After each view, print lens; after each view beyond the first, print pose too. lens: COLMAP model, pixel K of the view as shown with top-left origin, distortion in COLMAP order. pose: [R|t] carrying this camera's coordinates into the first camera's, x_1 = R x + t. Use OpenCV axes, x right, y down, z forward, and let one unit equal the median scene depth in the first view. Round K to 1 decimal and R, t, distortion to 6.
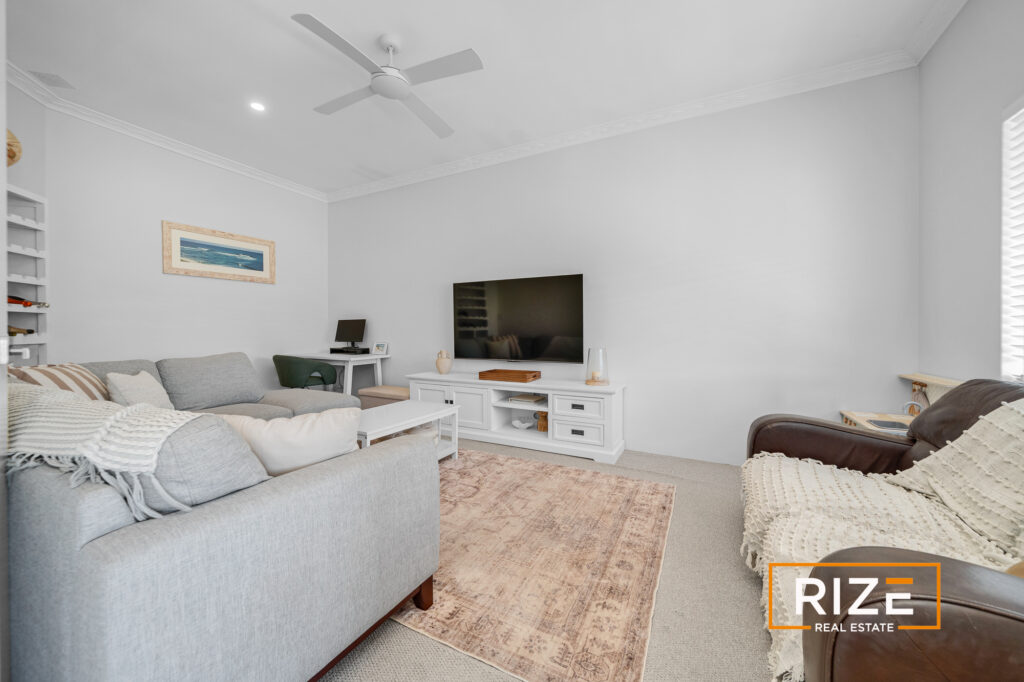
lens RADIAL K [[377.1, 0, 508.1], [0, 377.1, 332.6], [0, 0, 1]] dist [0.000050, 0.000091]
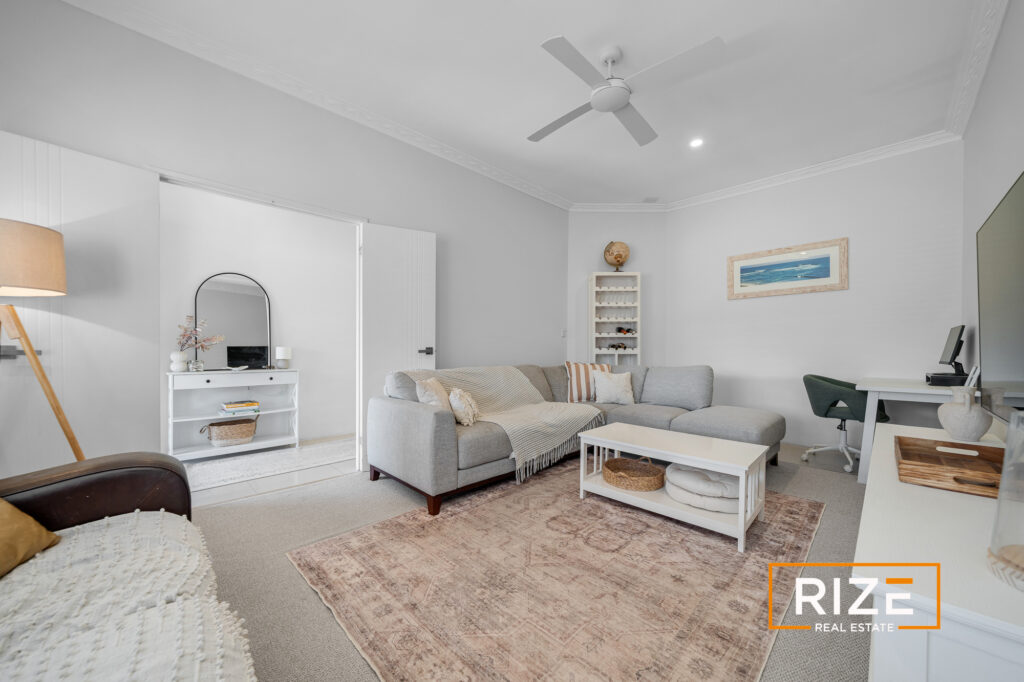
lens RADIAL K [[377.1, 0, 507.0], [0, 377.1, 350.1], [0, 0, 1]] dist [0.000050, 0.000091]
pose [[-0.300826, 0.001538, -0.953678, 0.587445], [-0.006898, 0.999969, 0.003788, 0.007124], [0.953654, 0.007719, -0.300806, 0.854485]]
